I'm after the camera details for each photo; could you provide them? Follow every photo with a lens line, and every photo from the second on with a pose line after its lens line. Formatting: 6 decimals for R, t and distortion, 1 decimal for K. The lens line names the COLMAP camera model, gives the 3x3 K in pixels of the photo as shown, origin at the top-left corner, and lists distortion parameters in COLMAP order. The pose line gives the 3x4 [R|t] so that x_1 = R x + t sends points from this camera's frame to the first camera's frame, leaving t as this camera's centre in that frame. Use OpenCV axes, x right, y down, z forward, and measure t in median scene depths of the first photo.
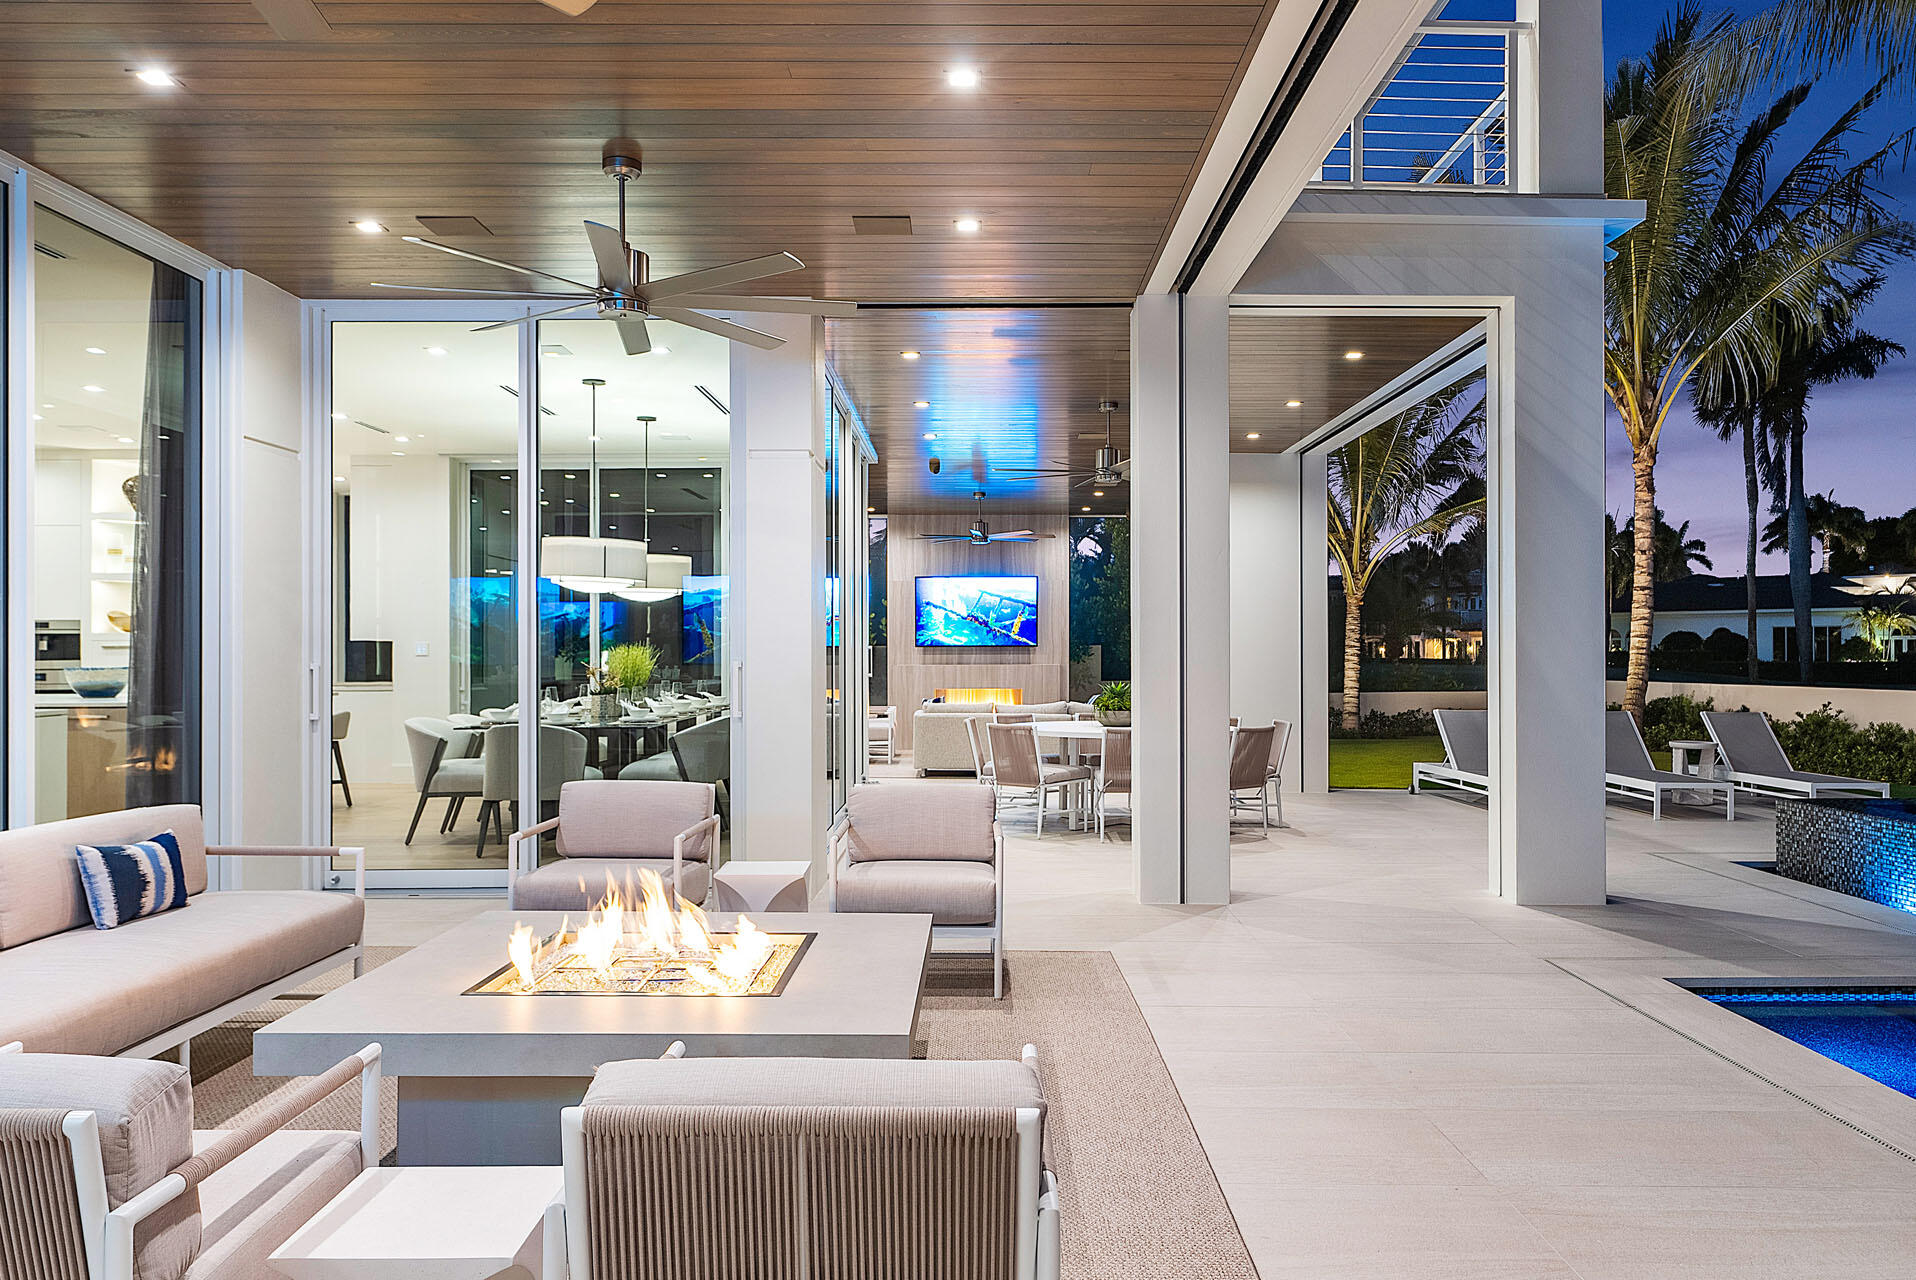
lens RADIAL K [[1375.4, 0, 958.0], [0, 1375.4, 640.0], [0, 0, 1]] dist [0.005981, 0.001408]
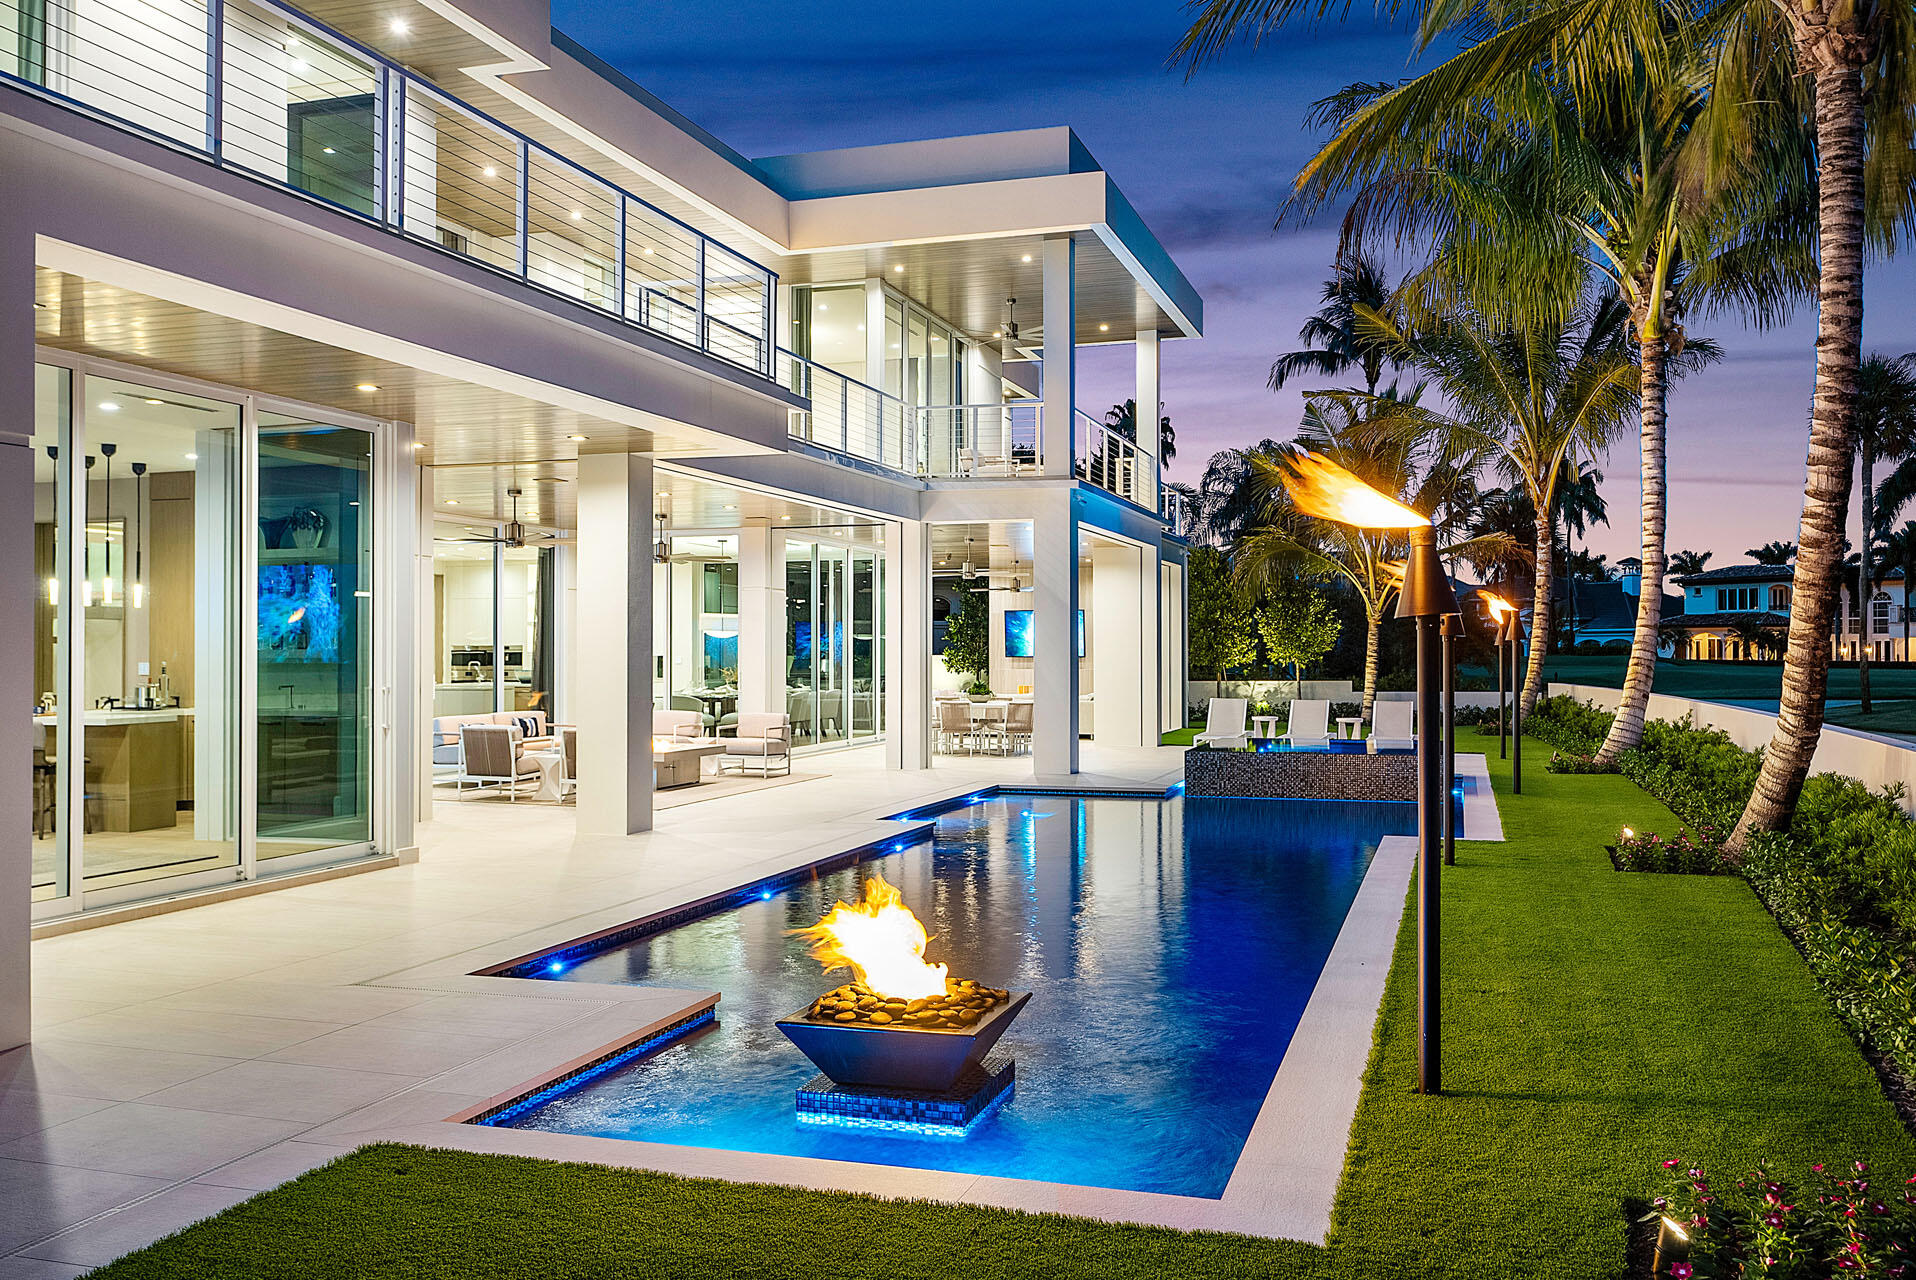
lens RADIAL K [[1618.8, 0, 958.0], [0, 1618.8, 640.0], [0, 0, 1]] dist [0.006560, -0.000443]
pose [[0.948452, -0.002226, -0.316912, 0.638867], [0.002917, 0.999994, 0.001705, -0.022503], [0.316906, -0.002542, 0.948453, -0.929087]]
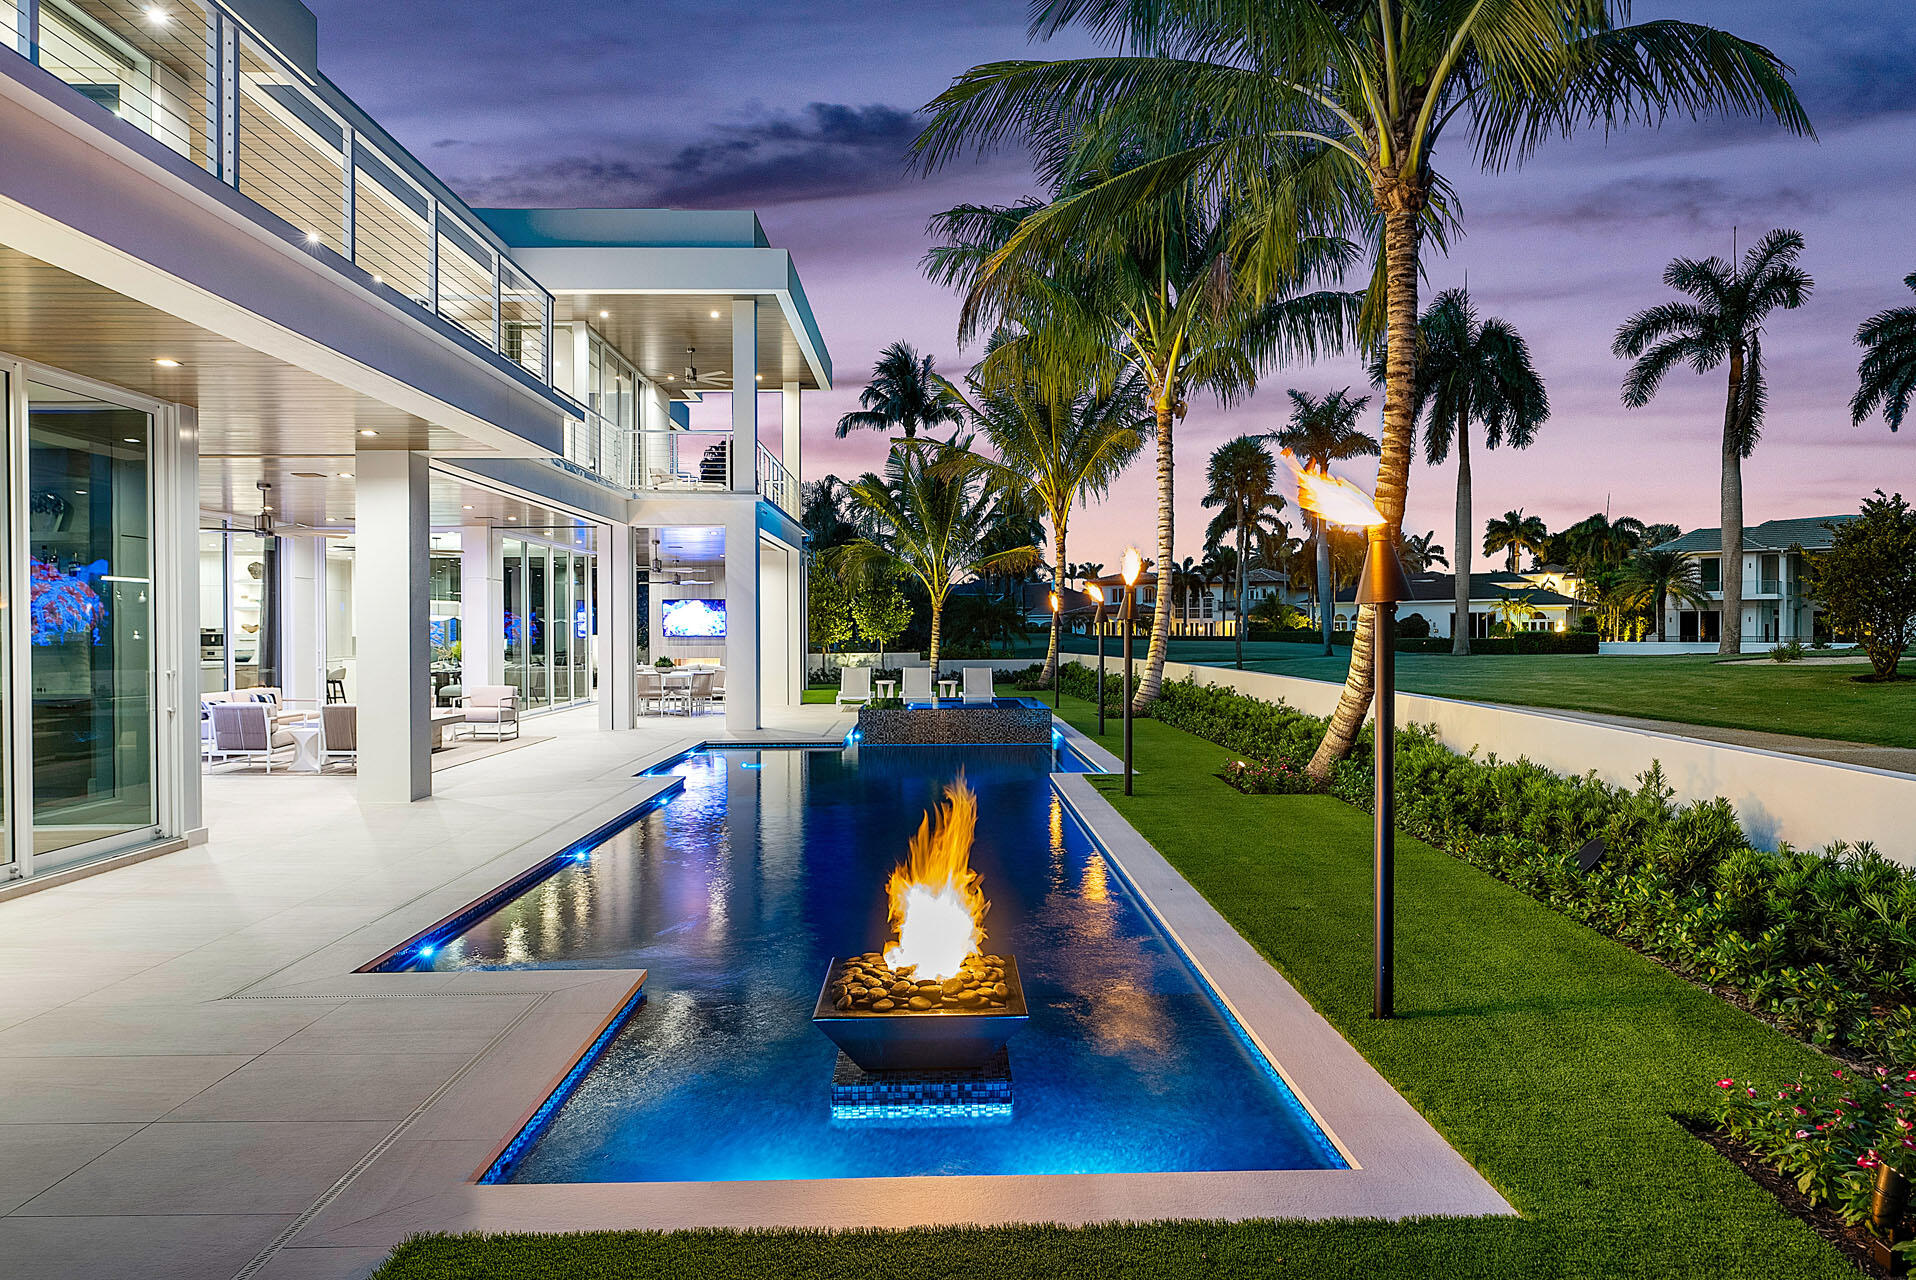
lens RADIAL K [[1162.0, 0, 958.0], [0, 1162.0, 640.0], [0, 0, 1]] dist [-0.000635, 0.001912]
pose [[0.999866, -0.002838, 0.016093, 0.464587], [0.002554, 0.999841, 0.017657, -0.022814], [-0.016140, -0.017613, 0.999715, -0.818544]]
